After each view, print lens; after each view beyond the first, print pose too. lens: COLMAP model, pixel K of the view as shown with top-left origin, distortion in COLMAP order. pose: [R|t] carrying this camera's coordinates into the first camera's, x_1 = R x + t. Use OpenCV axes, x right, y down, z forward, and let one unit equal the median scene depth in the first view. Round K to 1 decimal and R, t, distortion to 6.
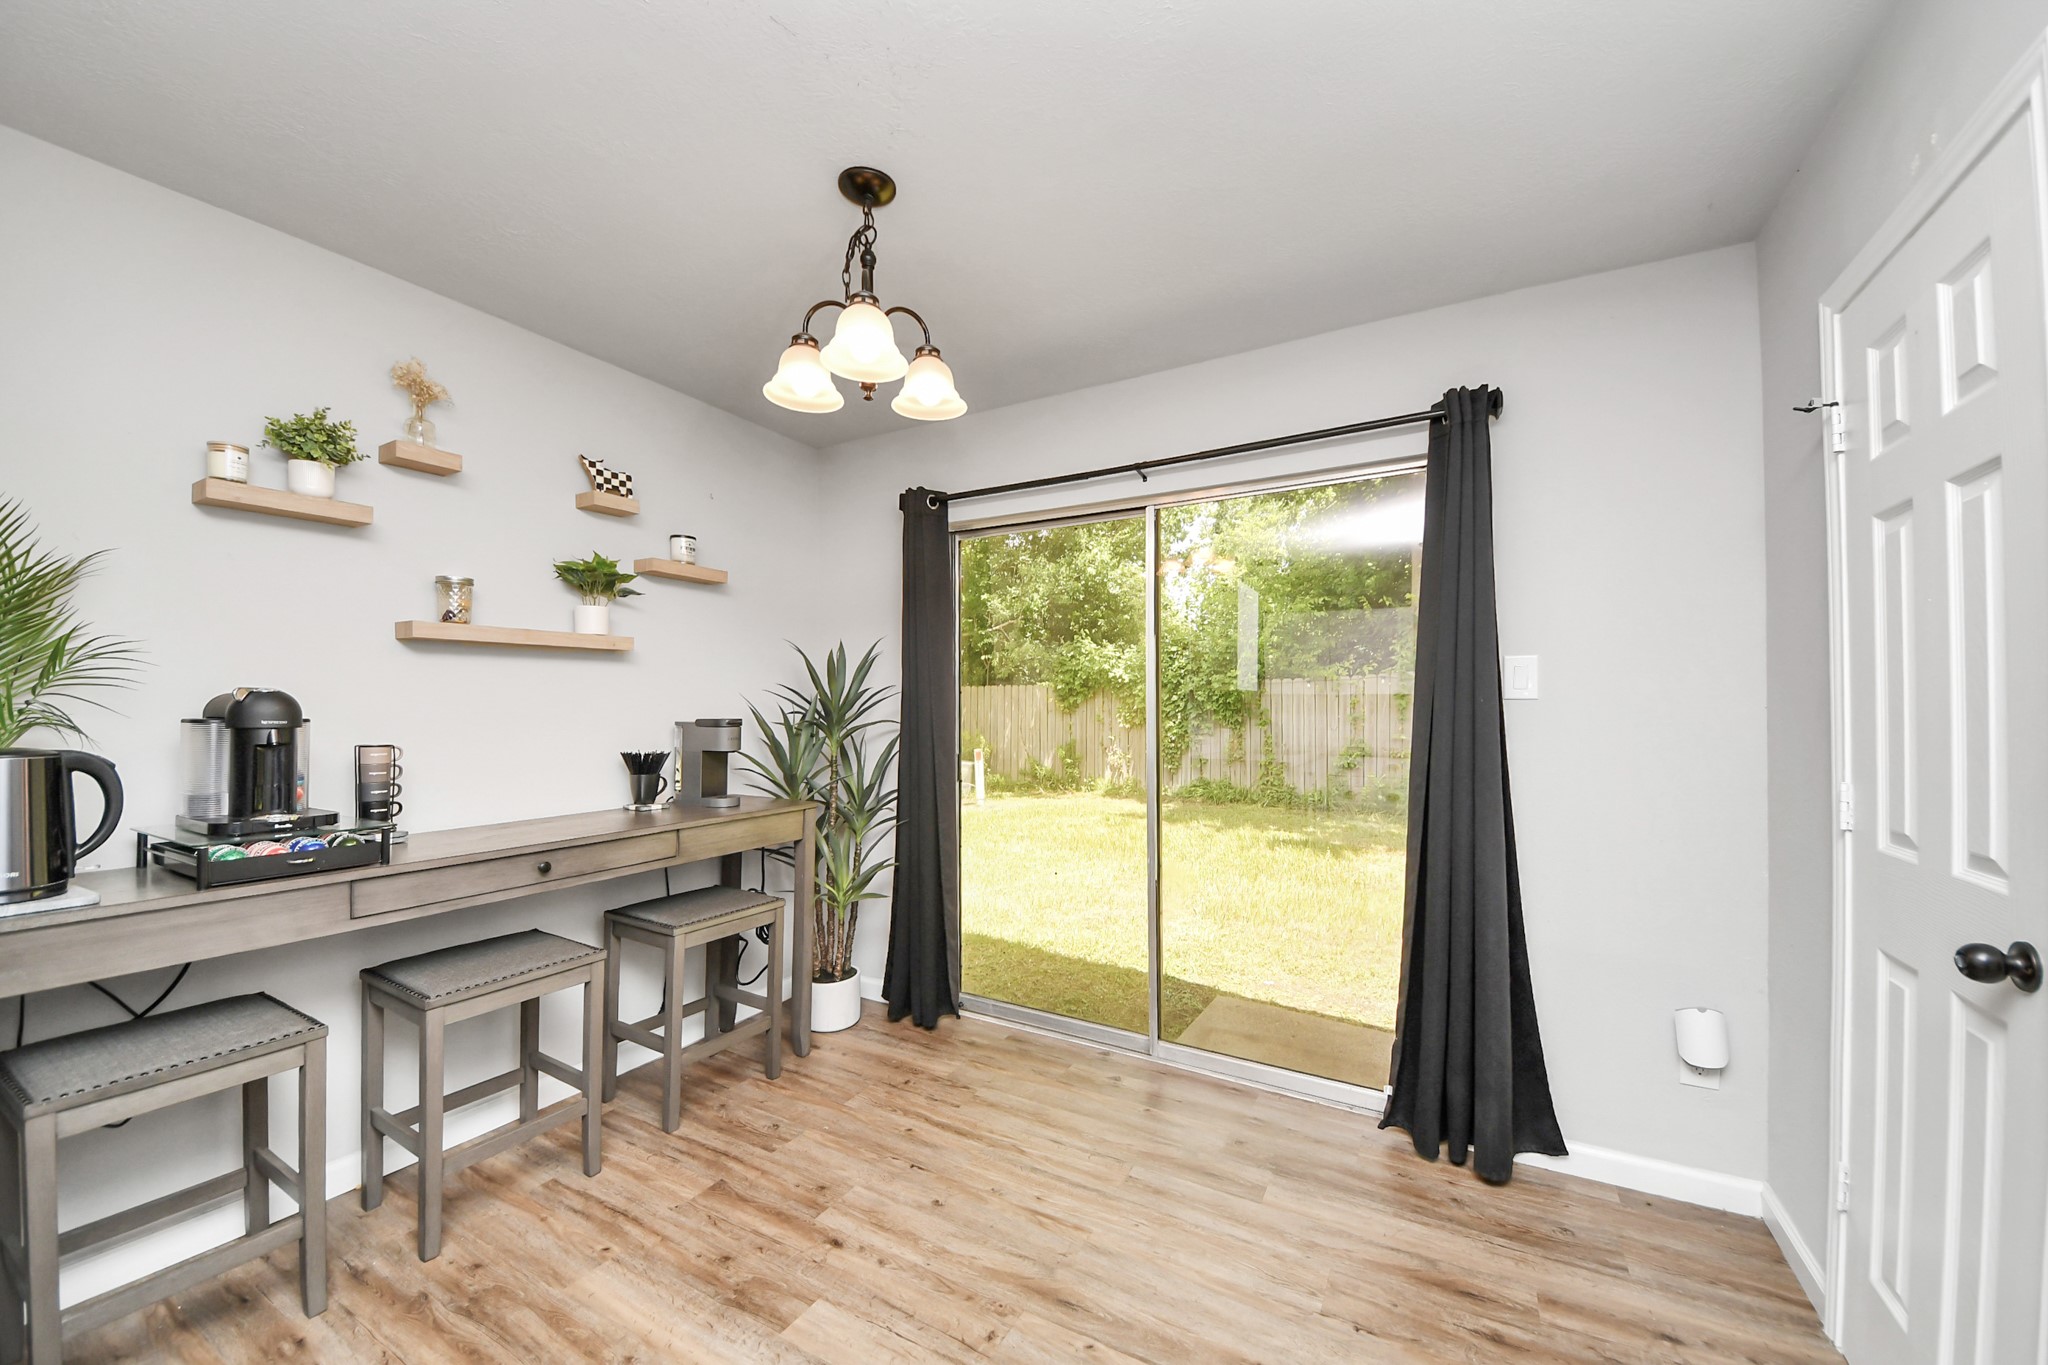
lens RADIAL K [[722.3, 0, 1006.0], [0, 722.3, 696.2], [0, 0, 1]] dist [0.032384, -0.017038]
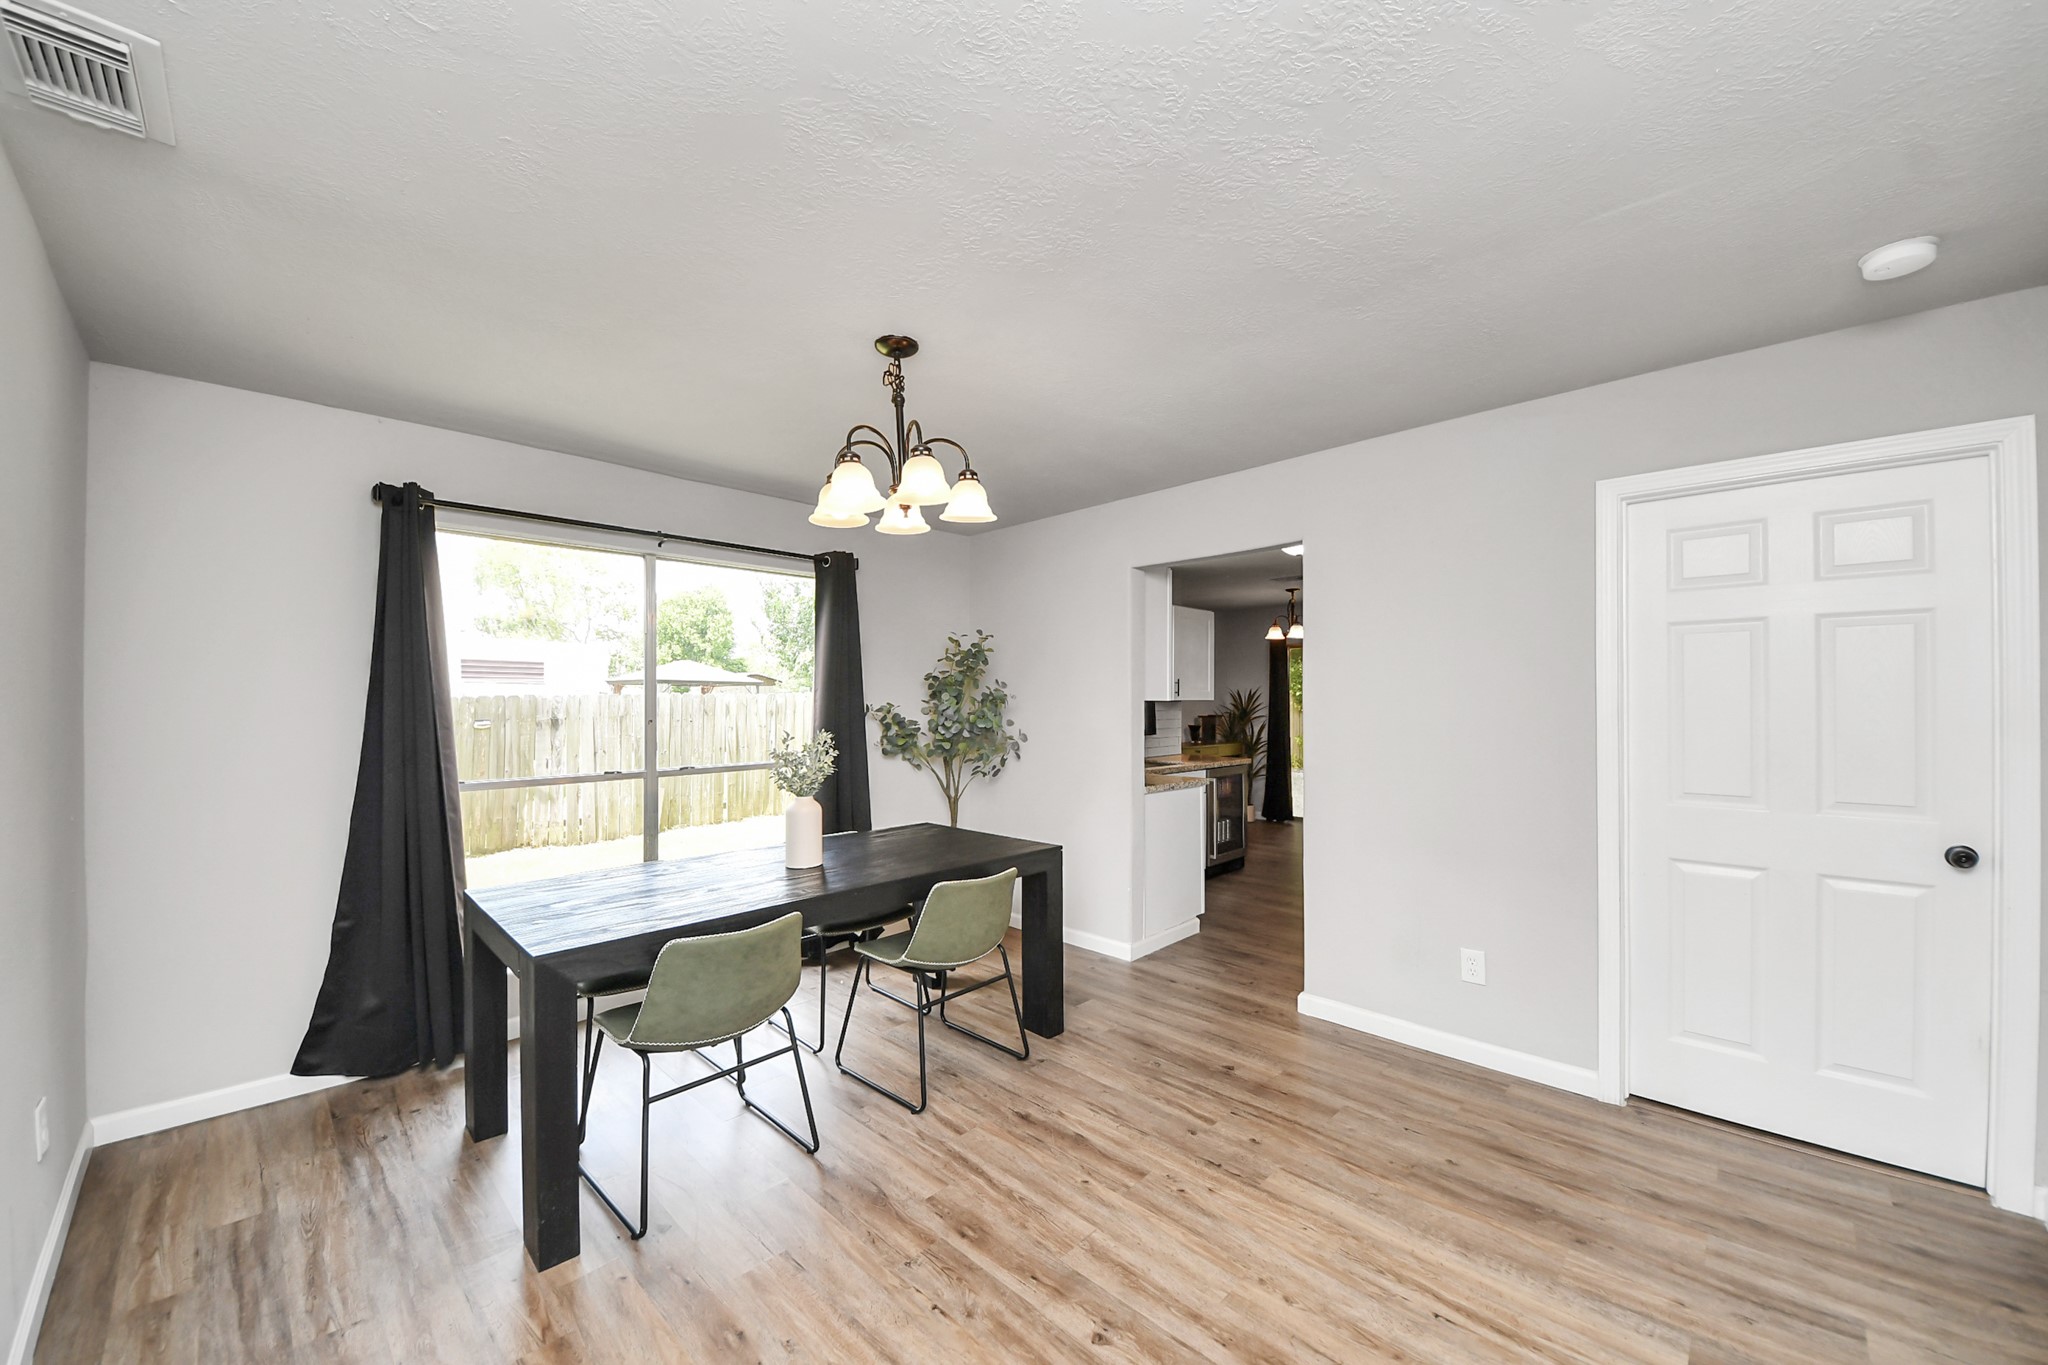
lens RADIAL K [[739.9, 0, 1020.9], [0, 739.9, 689.9], [0, 0, 1]] dist [0.012218, -0.009122]
pose [[0.970071, 0.001217, -0.242817, -0.373645], [-0.001074, 0.999999, 0.000722, -0.063037], [0.242818, -0.000439, 0.970072, -1.922963]]
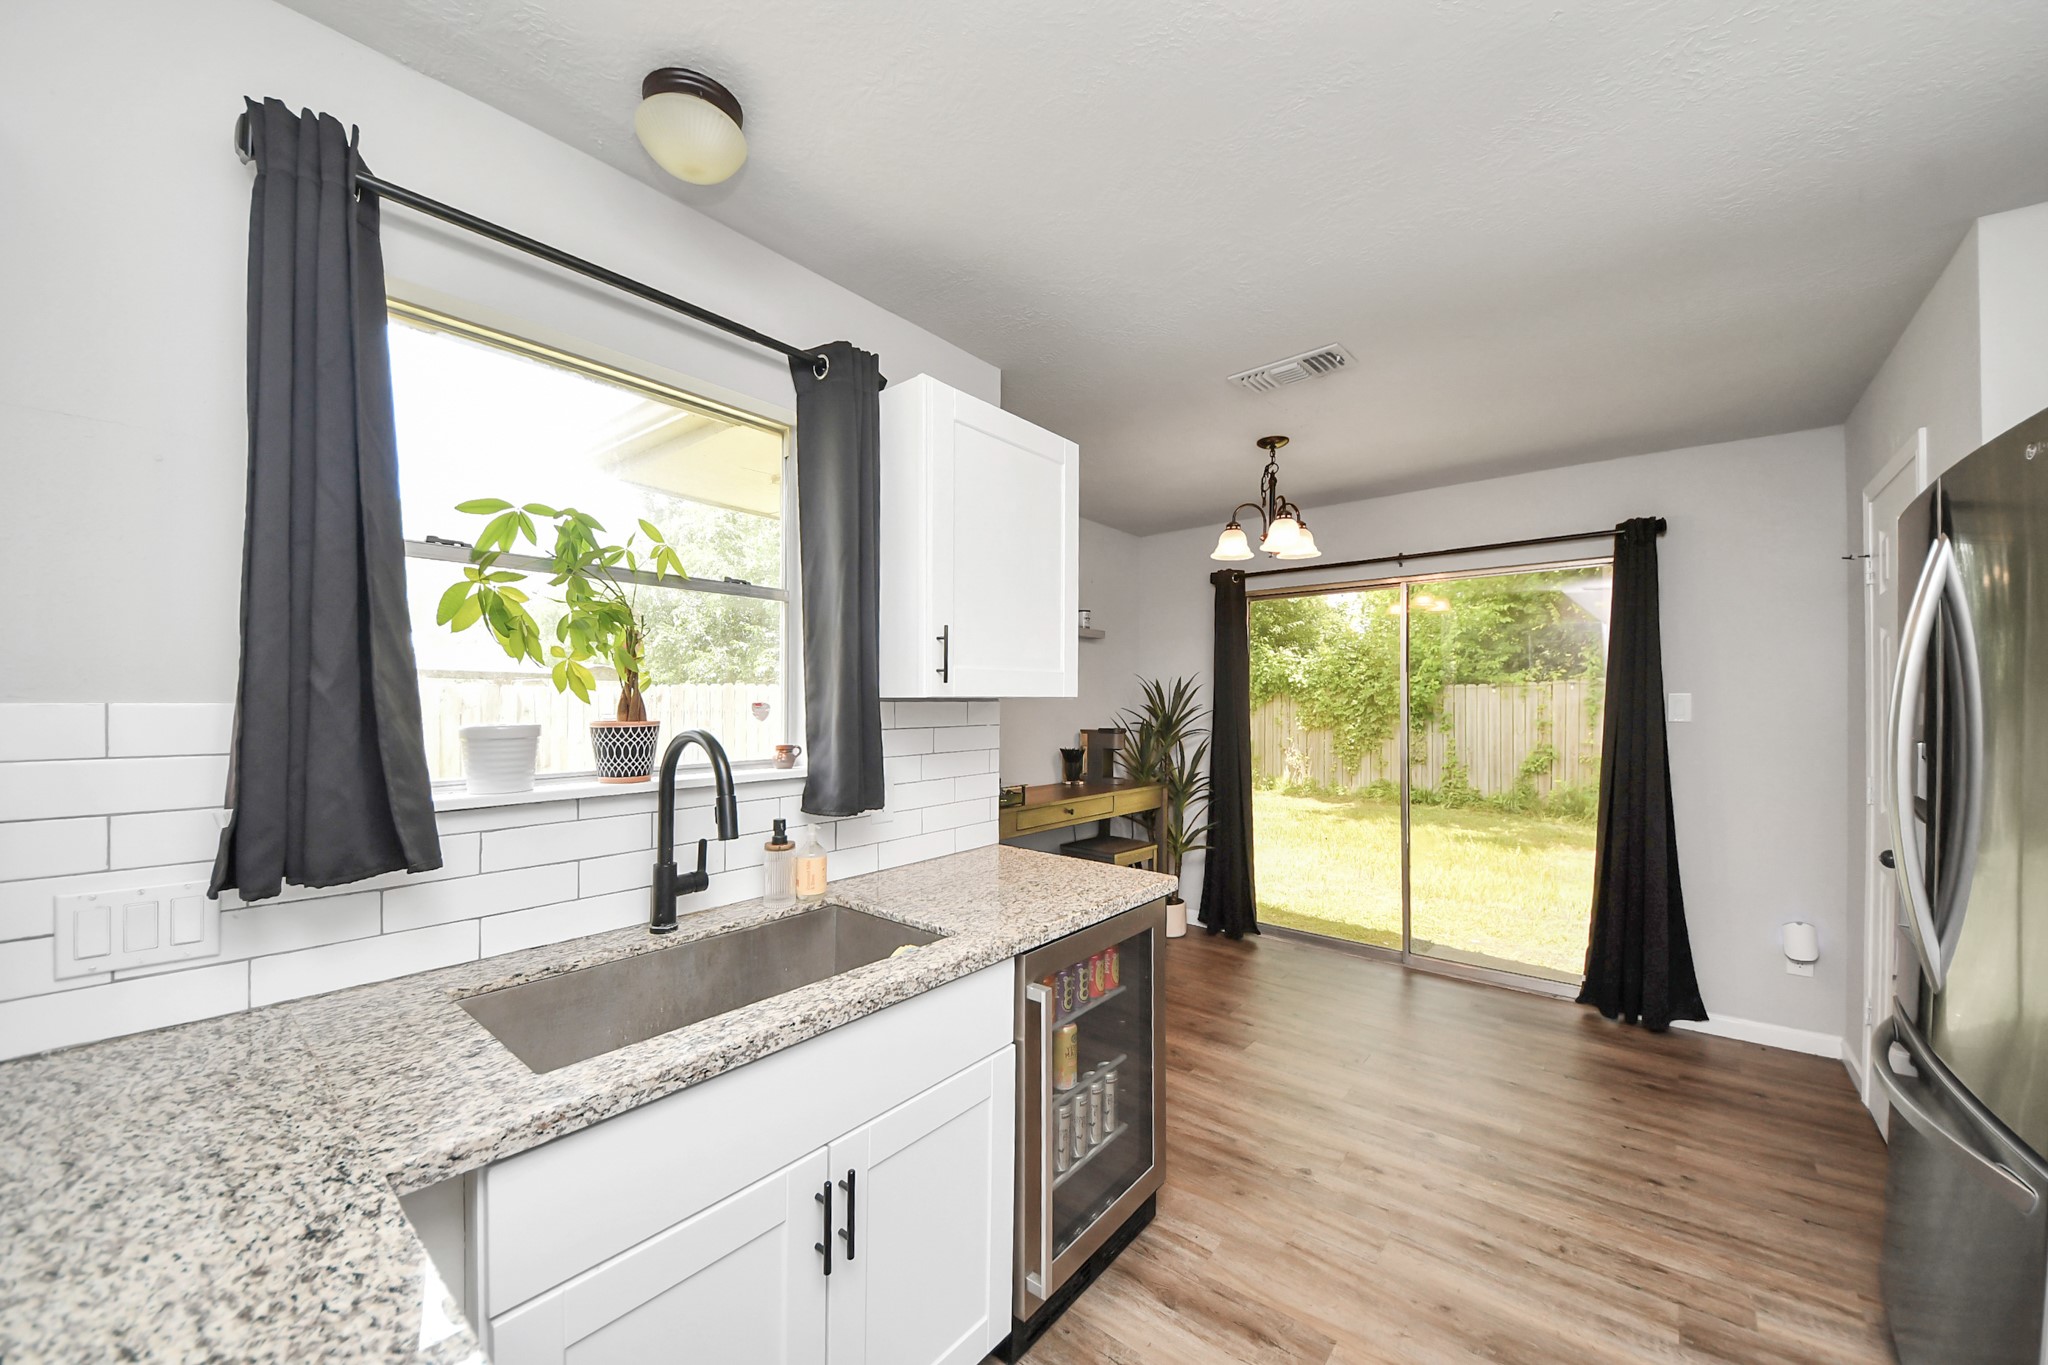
lens RADIAL K [[747.8, 0, 1035.7], [0, 747.8, 693.5], [0, 0, 1]] dist [0.042824, -0.028301]
pose [[0.991020, 0.003449, -0.133667, -0.293804], [-0.003331, 0.999994, 0.001106, -0.038429], [0.133670, -0.000651, 0.991026, -0.532541]]
